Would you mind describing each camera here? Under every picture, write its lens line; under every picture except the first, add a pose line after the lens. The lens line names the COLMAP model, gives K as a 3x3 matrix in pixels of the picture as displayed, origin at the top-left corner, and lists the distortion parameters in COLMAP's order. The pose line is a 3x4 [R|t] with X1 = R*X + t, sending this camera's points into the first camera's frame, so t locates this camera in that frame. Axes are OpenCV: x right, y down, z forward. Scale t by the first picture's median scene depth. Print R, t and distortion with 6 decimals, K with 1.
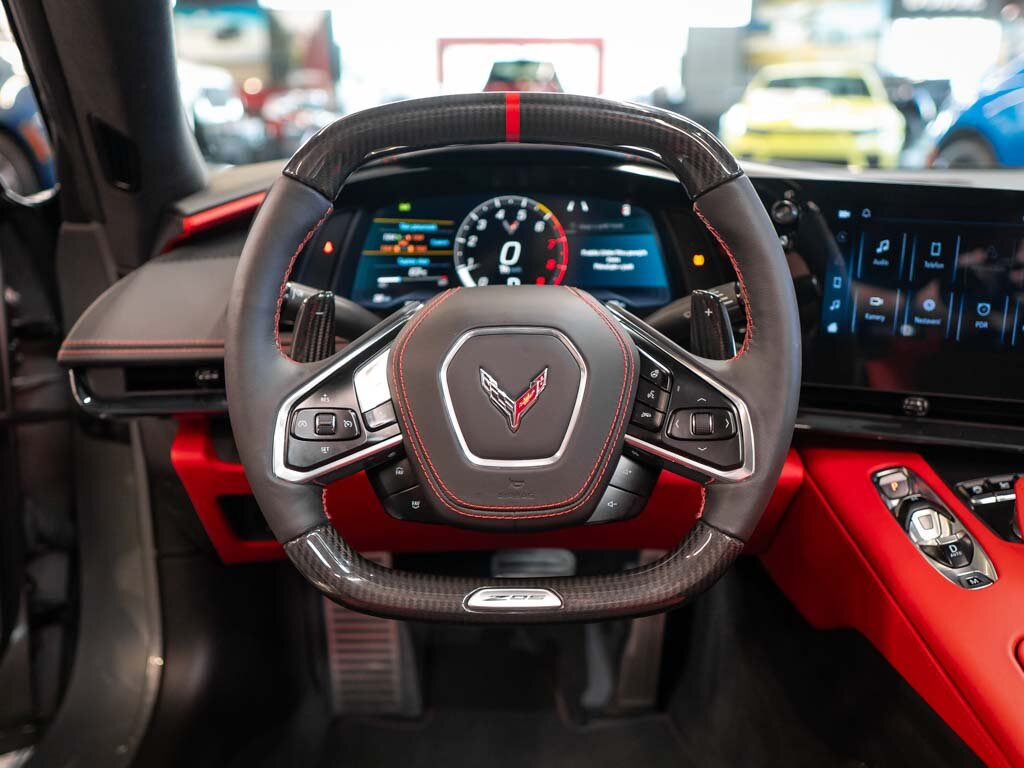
lens RADIAL K [[1067.4, 0, 529.2], [0, 1067.4, 415.9], [0, 0, 1]] dist [-0.025718, 0.000000]
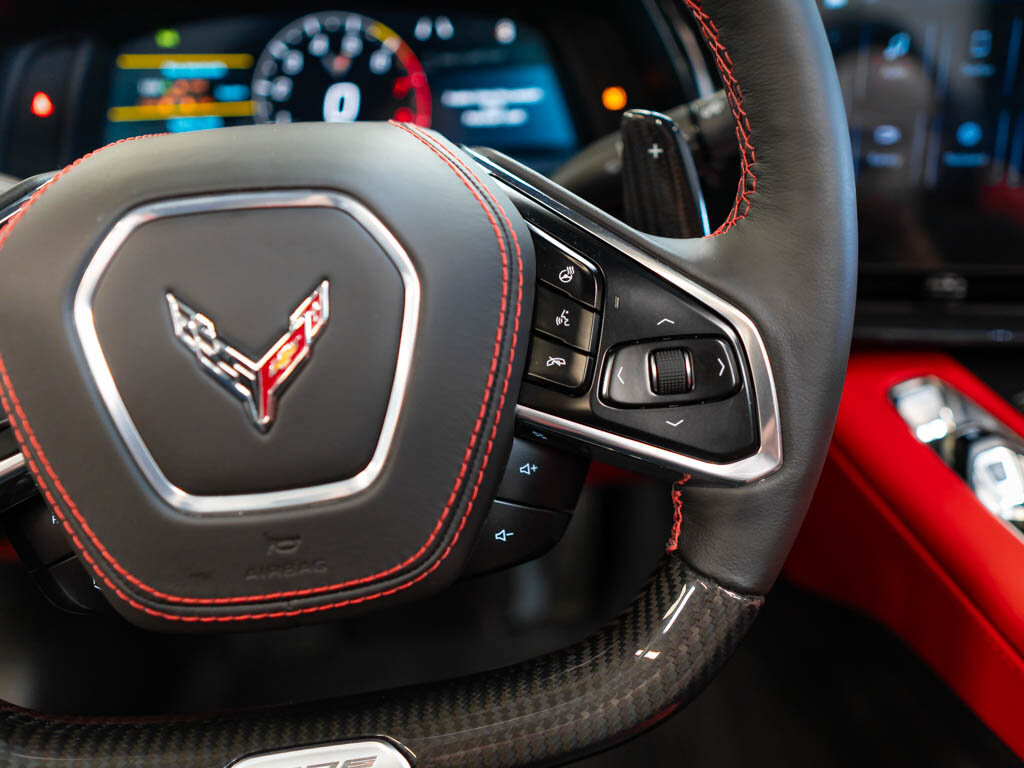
lens RADIAL K [[787.8, 0, 577.0], [0, 787.8, 377.2], [0, 0, 1]] dist [-0.003421, -0.000868]
pose [[0.988416, -0.089682, 0.122435, 0.054756], [0.076161, 0.990901, 0.110975, -0.024128], [-0.131273, -0.100365, 0.986253, 0.471798]]
